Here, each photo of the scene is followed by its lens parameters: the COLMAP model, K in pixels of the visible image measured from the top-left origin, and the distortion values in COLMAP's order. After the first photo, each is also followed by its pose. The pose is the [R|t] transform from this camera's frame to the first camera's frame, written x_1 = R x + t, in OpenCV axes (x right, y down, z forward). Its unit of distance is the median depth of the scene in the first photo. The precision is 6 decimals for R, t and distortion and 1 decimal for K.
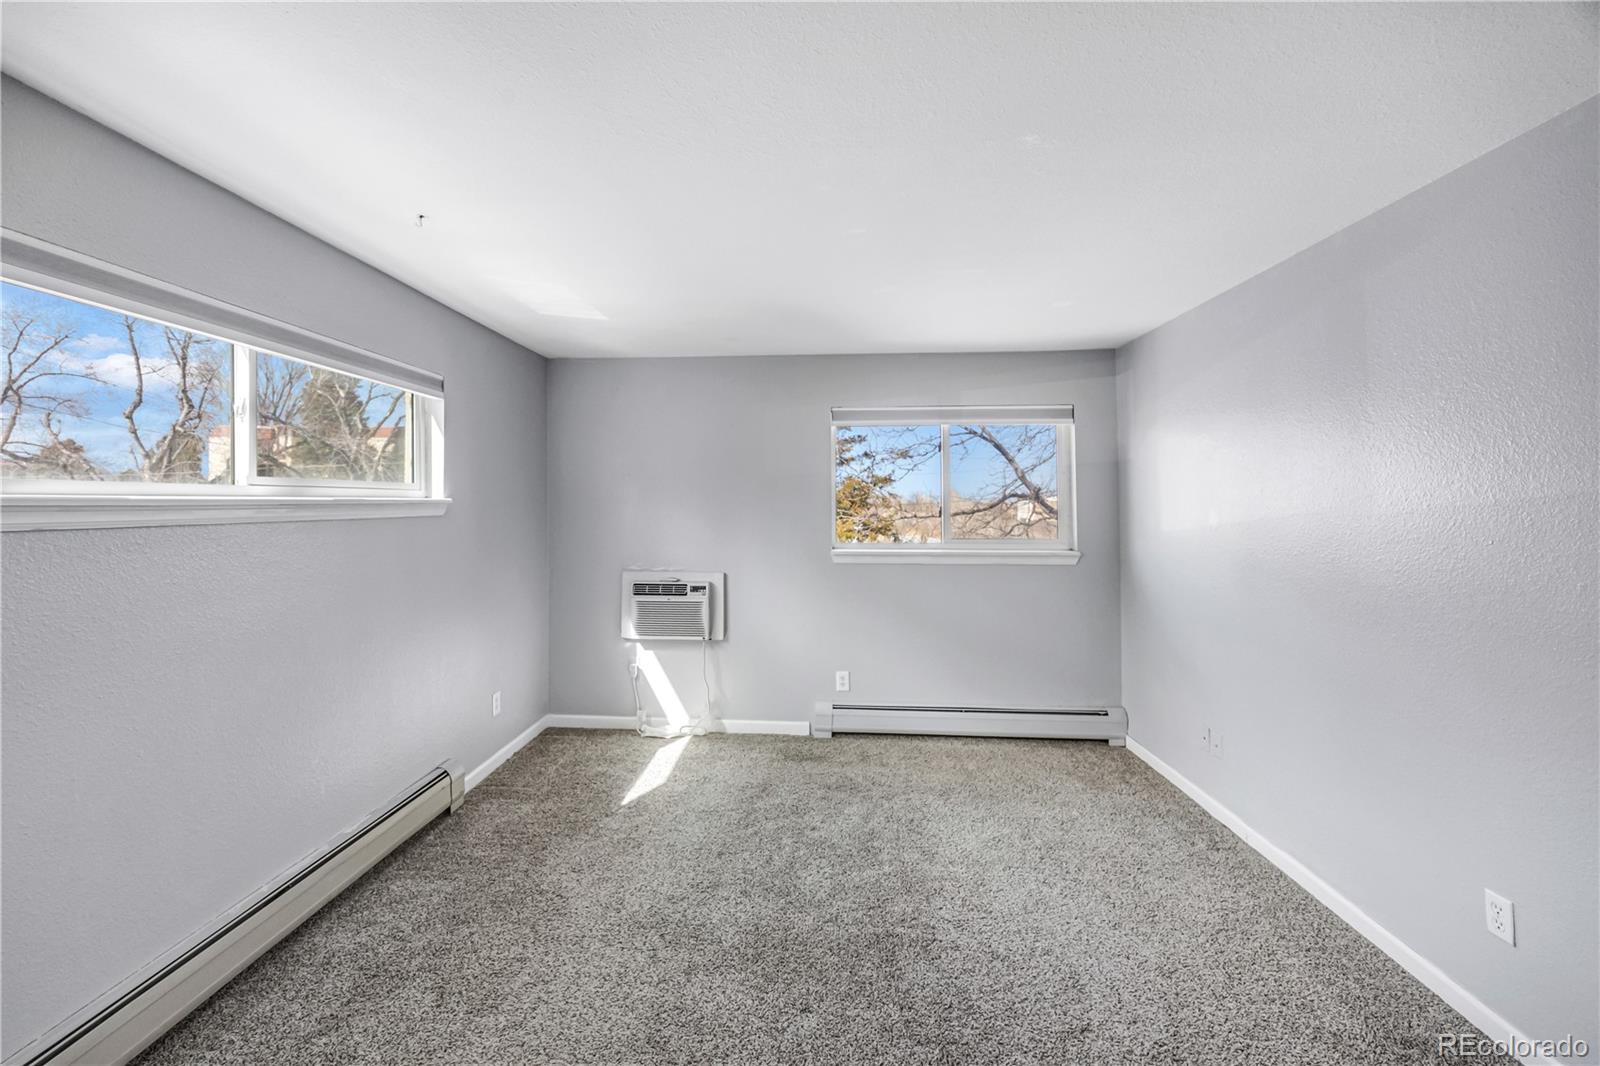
lens RADIAL K [[627.0, 0, 796.6], [0, 627.0, 494.9], [0, 0, 1]] dist [-0.003526, 0.000113]
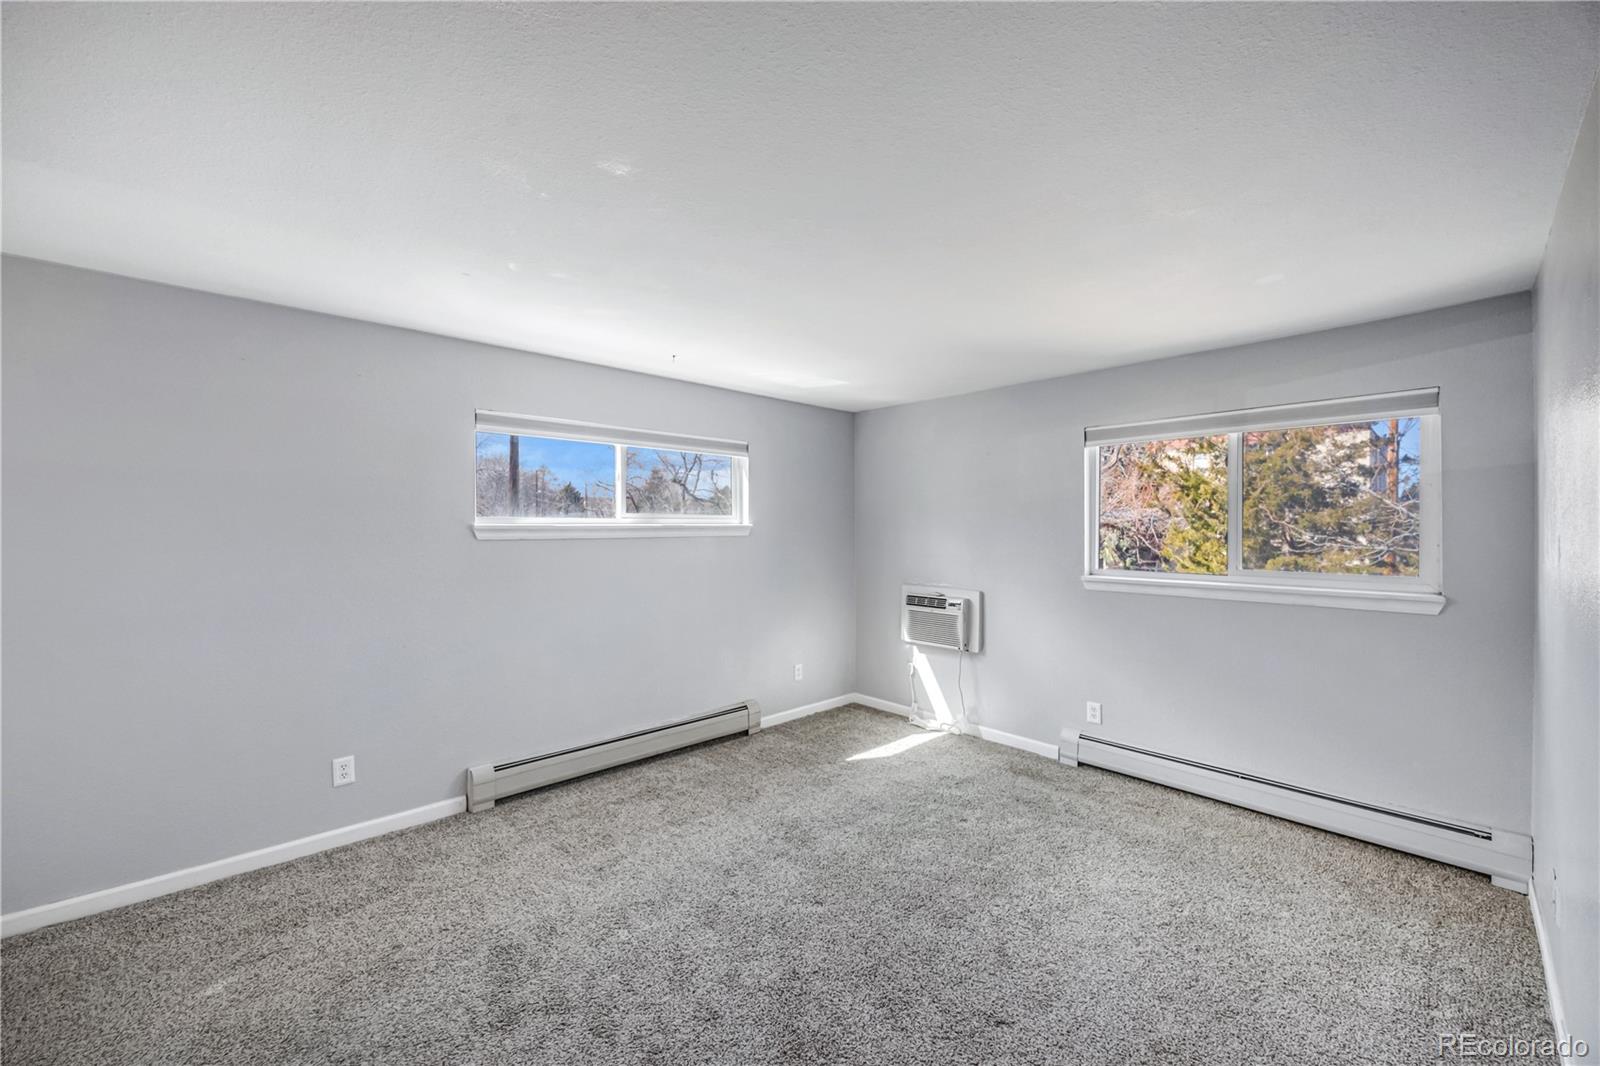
lens RADIAL K [[621.7, 0, 800.0], [0, 621.7, 533.0], [0, 0, 1]] dist [0.001739, 0.000382]
pose [[0.732022, 0.005564, -0.681258, 0.405588], [0.009536, 0.999785, 0.018412, 0.000177], [0.681214, -0.019975, 0.731812, 0.002251]]
